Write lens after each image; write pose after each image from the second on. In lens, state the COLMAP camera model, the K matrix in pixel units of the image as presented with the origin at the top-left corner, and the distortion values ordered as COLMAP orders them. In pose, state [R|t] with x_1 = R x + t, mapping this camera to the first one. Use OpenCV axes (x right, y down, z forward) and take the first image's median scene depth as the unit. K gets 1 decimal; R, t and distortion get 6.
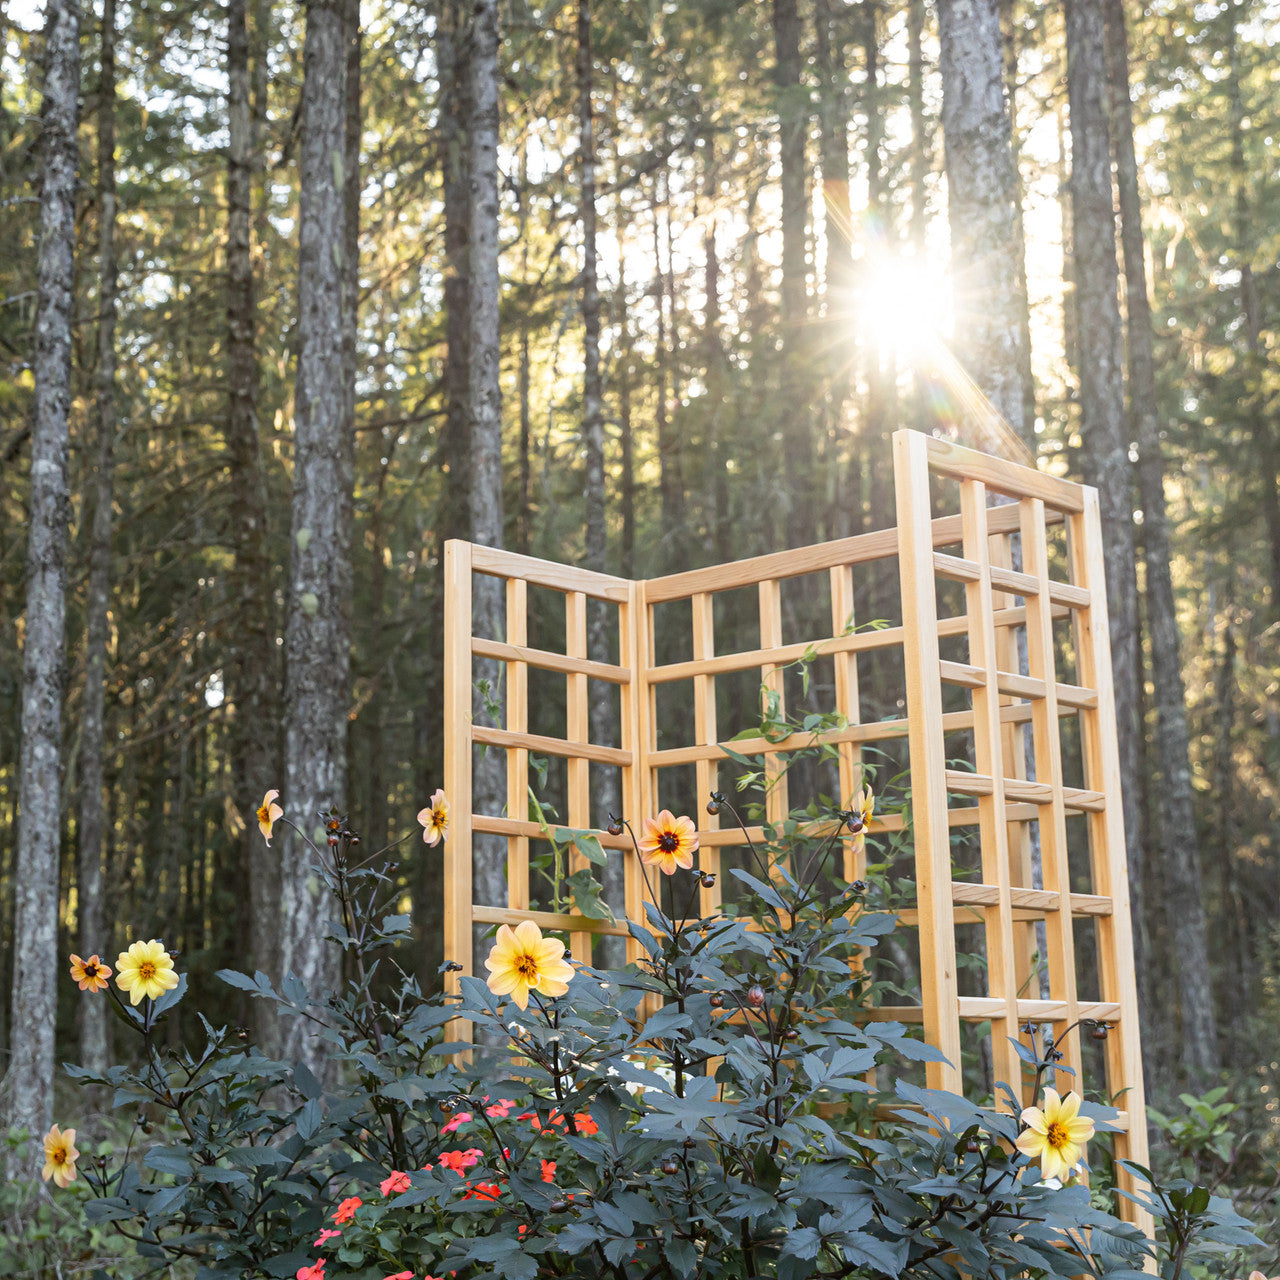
lens RADIAL K [[2083.4, 0, 272.9], [0, 2083.4, 602.2], [0, 0, 1]] dist [-0.000943, 0.025172]
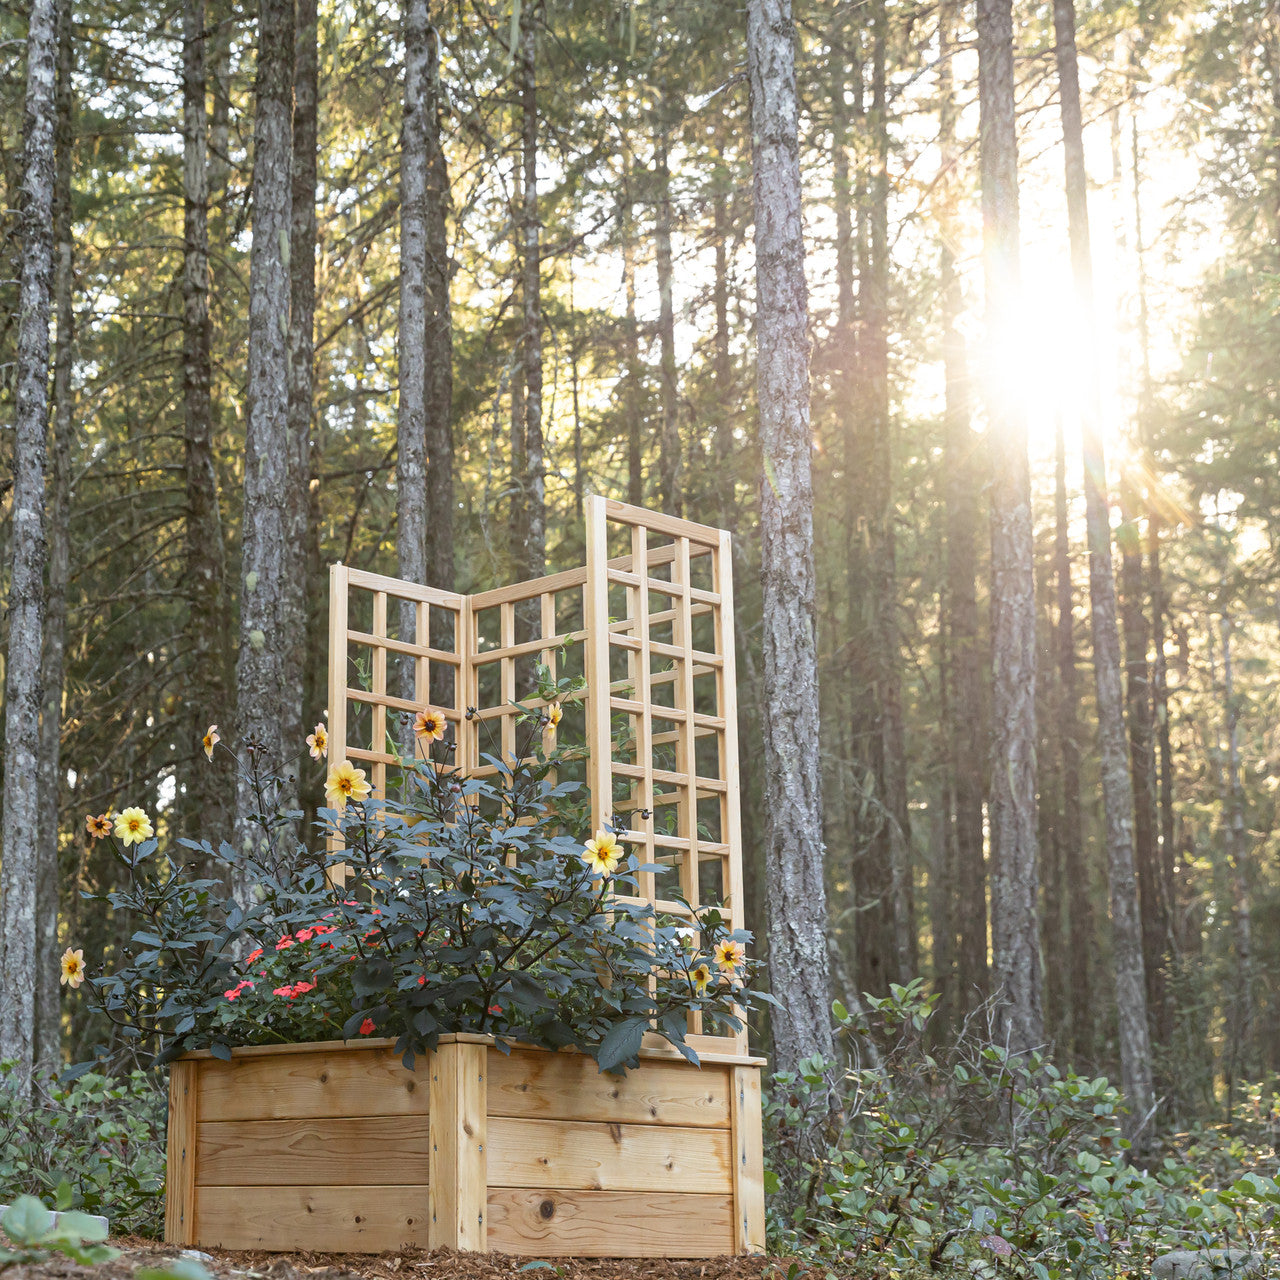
lens RADIAL K [[2426.4, 0, 371.8], [0, 2426.4, 634.8], [0, 0, 1]] dist [0.016013, 0.003298]
pose [[0.998412, 0.002518, 0.056277, 0.013942], [-0.001598, 0.999864, -0.016390, 0.046610], [-0.056310, 0.016274, 0.998281, -0.707670]]
